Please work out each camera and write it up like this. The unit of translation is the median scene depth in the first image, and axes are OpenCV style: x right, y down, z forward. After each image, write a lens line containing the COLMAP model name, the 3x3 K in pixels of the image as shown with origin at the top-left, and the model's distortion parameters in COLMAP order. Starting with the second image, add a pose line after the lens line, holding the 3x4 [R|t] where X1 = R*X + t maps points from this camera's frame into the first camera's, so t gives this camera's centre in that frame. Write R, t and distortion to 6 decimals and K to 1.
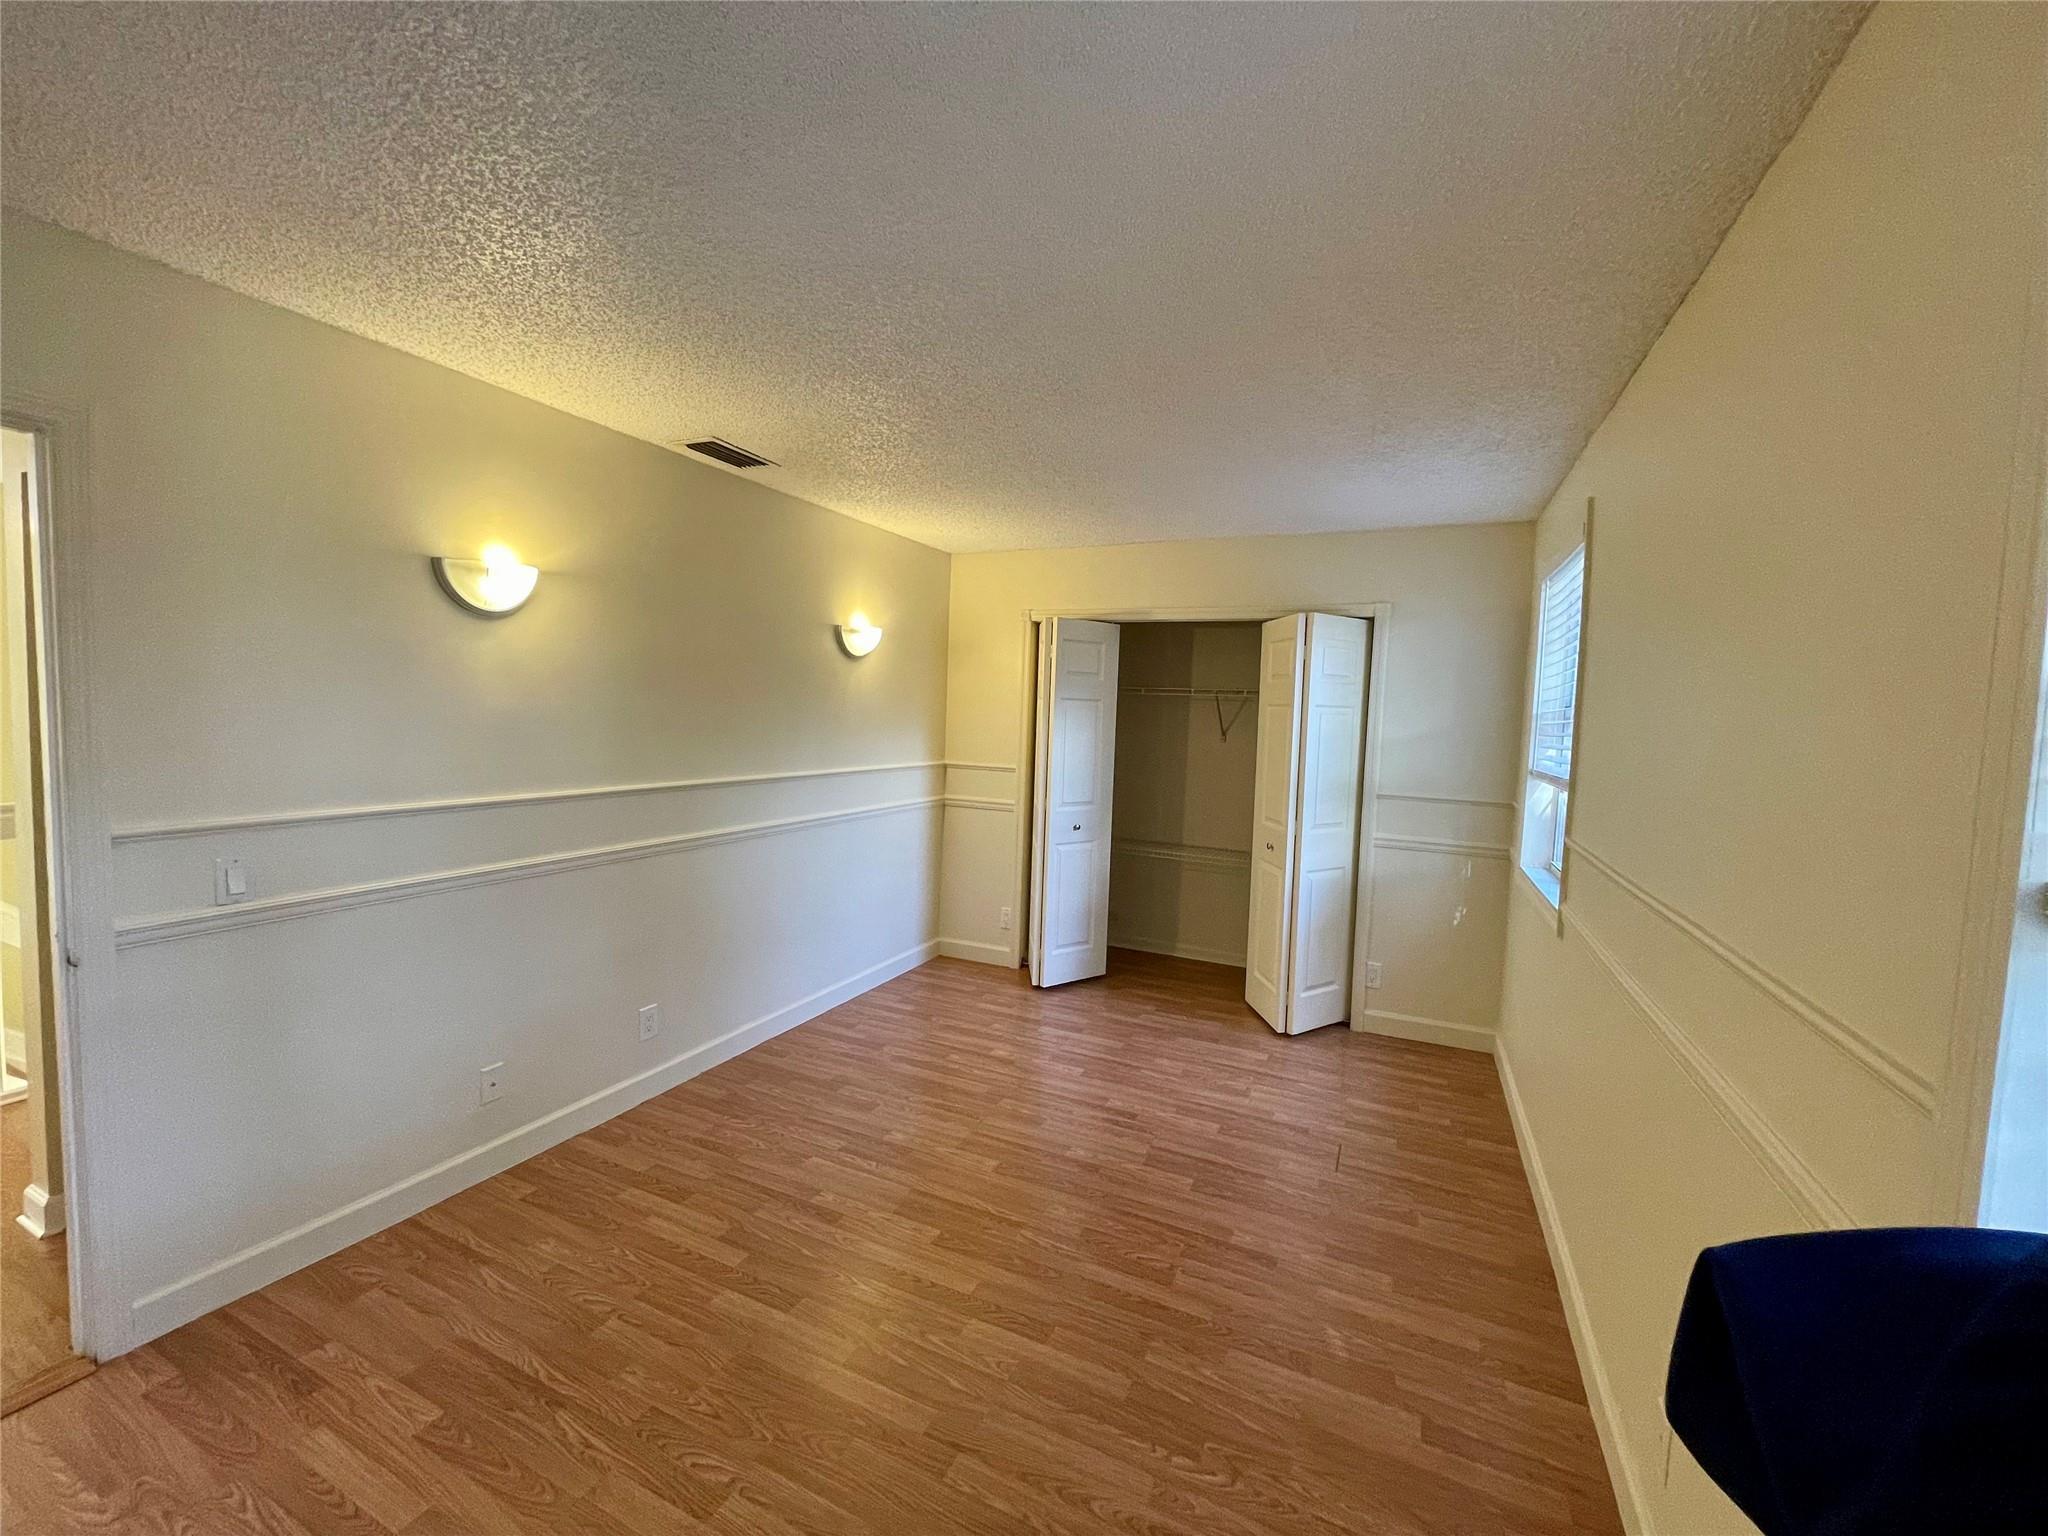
lens RADIAL K [[823.8, 0, 1026.3], [0, 823.8, 772.9], [0, 0, 1]] dist [-0.003331, -0.000616]
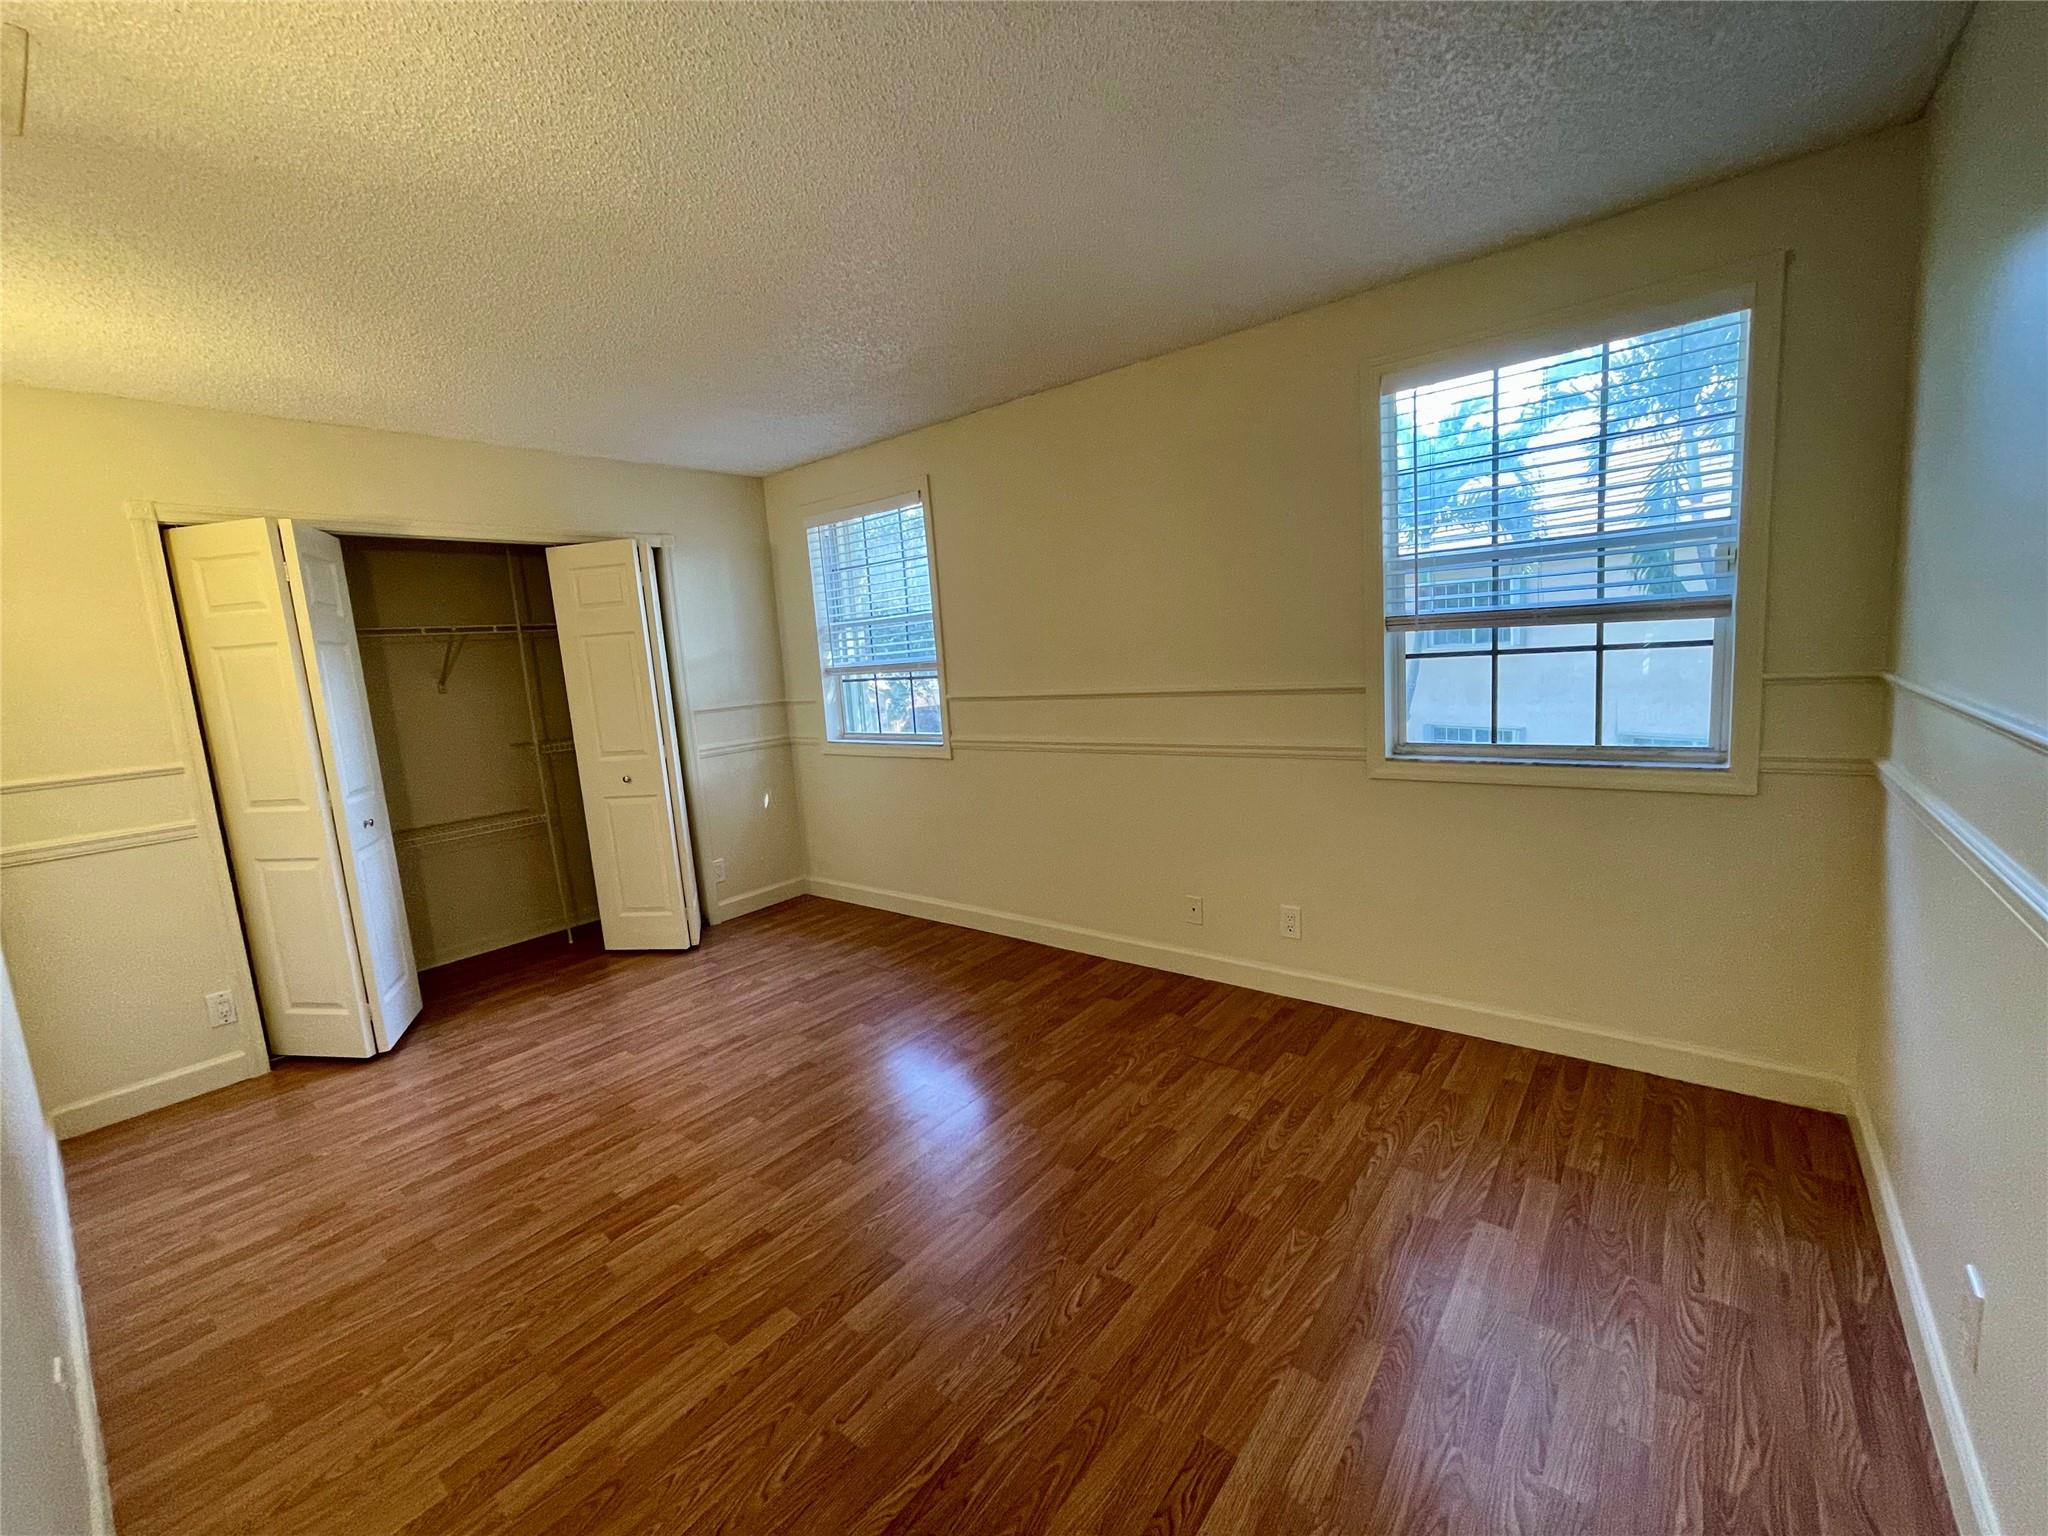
lens RADIAL K [[823.8, 0, 1013.9], [0, 823.8, 789.8], [0, 0, 1]] dist [-0.003331, -0.000616]
pose [[0.238350, -0.215133, 0.947052, -0.675647], [0.150064, 0.971603, 0.182942, -0.012859], [-0.959516, 0.098514, 0.263865, 0.378464]]
